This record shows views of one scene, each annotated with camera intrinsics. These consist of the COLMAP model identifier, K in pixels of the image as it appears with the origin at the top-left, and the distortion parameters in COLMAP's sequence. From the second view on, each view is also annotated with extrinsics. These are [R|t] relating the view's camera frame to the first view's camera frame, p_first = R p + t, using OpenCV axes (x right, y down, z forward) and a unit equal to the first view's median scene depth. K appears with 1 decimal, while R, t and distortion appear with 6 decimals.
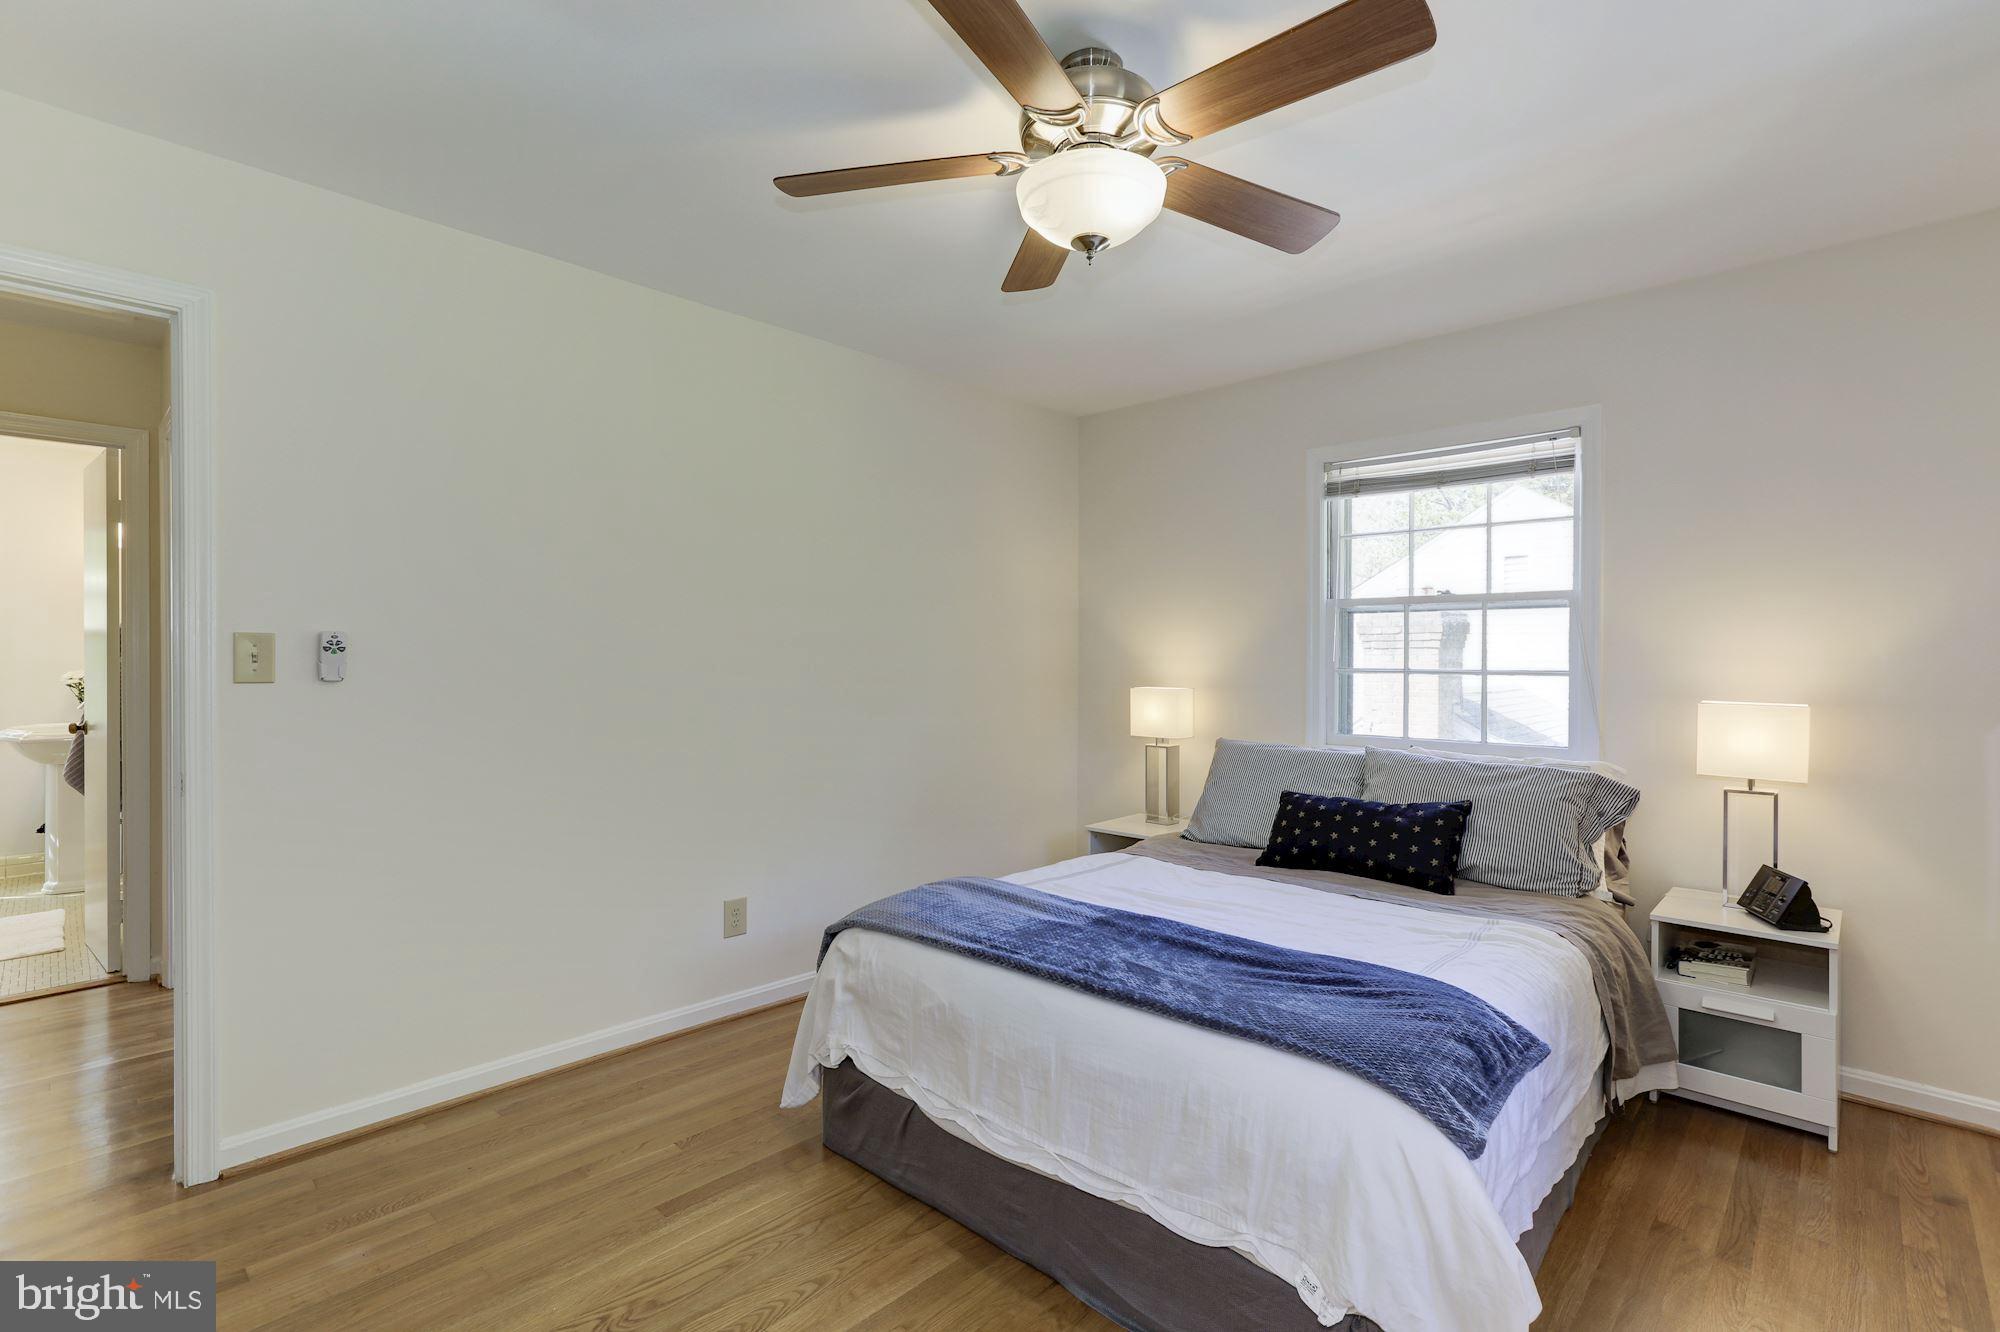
lens RADIAL K [[916.2, 0, 1004.1], [0, 916.2, 661.3], [0, 0, 1]] dist [-0.031672, 0.014826]
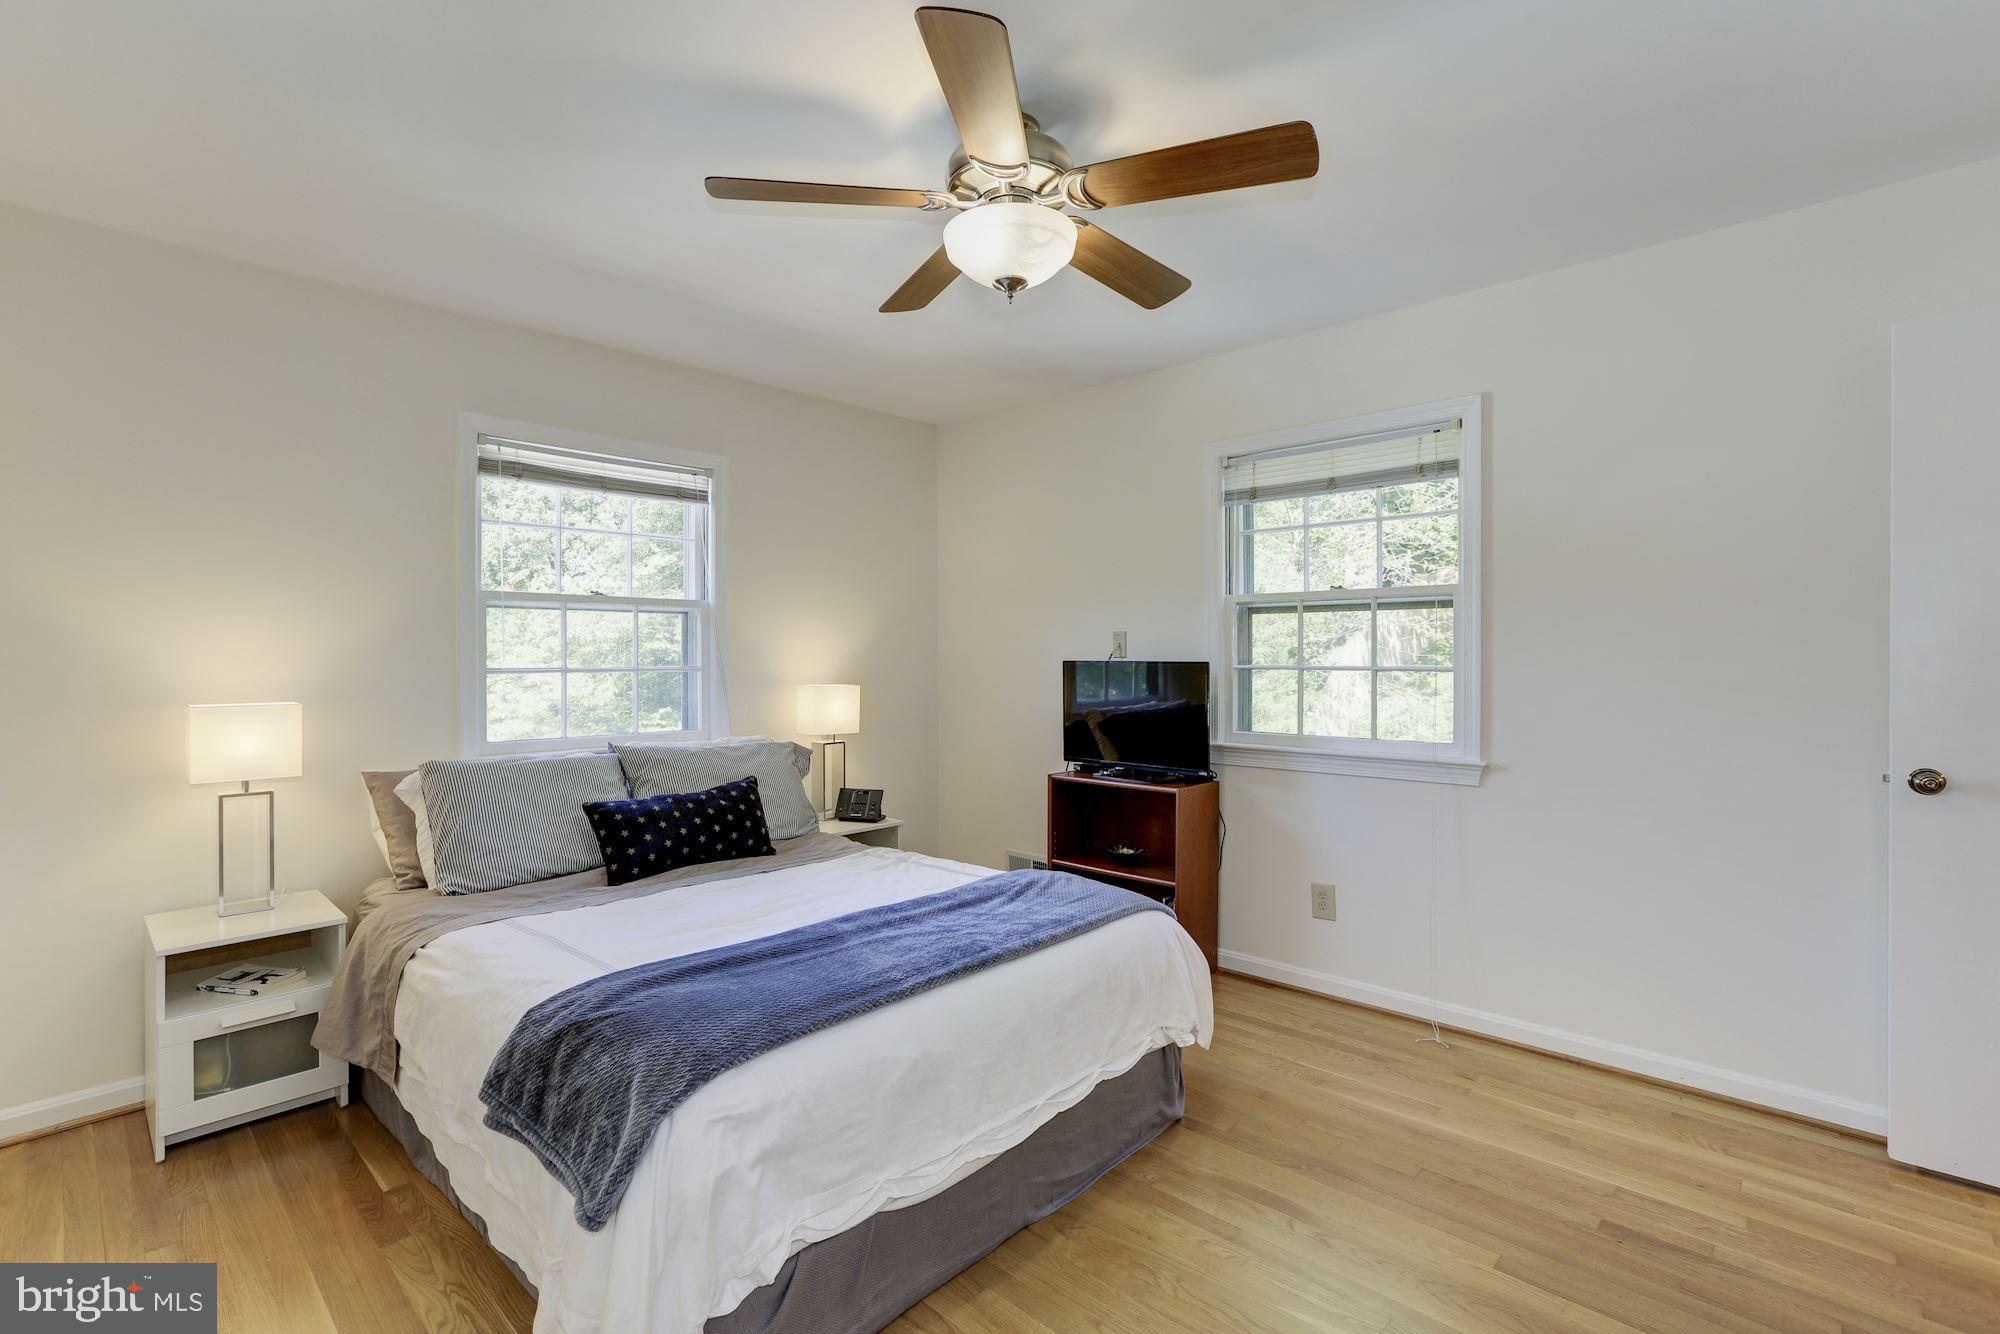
lens RADIAL K [[916.2, 0, 1000.4], [0, 916.2, 657.0], [0, 0, 1]] dist [-0.031672, 0.014826]
pose [[-0.003520, -0.002755, 0.999990, -0.602653], [0.009489, 0.999951, 0.002788, -0.002899], [-0.999949, 0.009498, -0.003494, 0.600741]]
